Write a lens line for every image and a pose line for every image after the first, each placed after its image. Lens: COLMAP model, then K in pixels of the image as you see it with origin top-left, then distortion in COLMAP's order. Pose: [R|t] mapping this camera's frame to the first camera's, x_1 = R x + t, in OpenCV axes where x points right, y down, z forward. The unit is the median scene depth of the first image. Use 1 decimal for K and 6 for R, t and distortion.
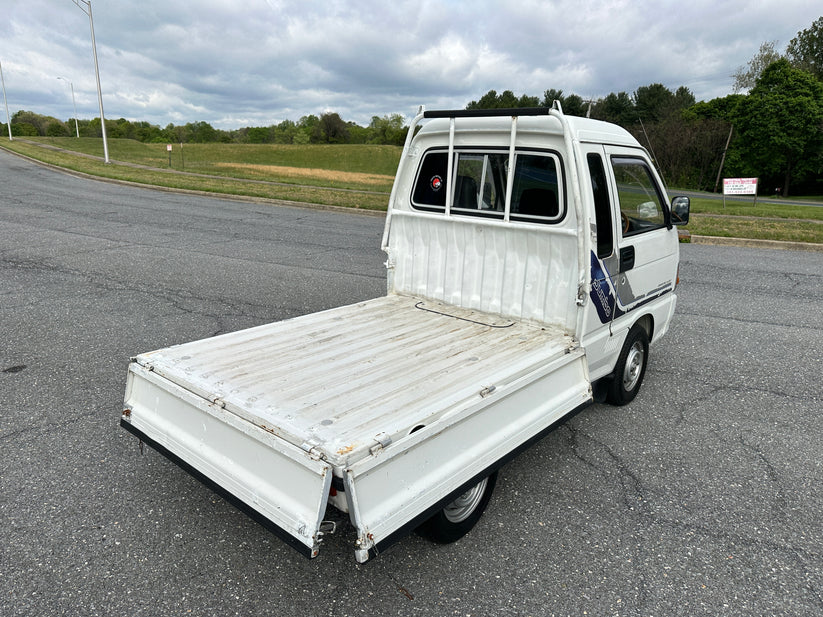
lens RADIAL K [[576.7, 0, 404.5], [0, 576.7, 317.4], [0, 0, 1]] dist [0.046037, -0.056430]
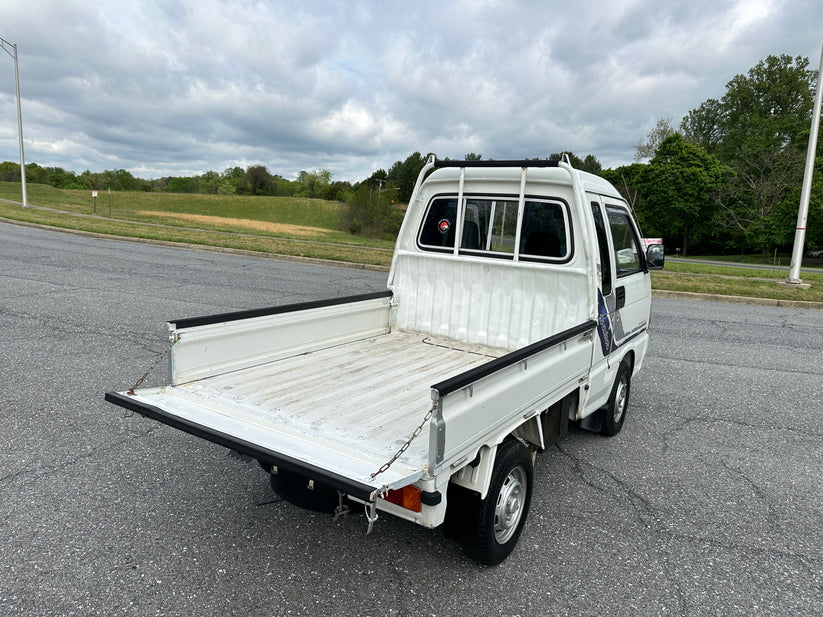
lens RADIAL K [[576.7, 0, 405.5], [0, 576.7, 312.3], [0, 0, 1]] dist [0.046037, -0.056430]
pose [[0.991791, 0.005977, 0.127728, -0.152195], [0.006569, 0.995207, -0.097575, 0.030058], [-0.127699, 0.097613, 0.986998, -0.029038]]
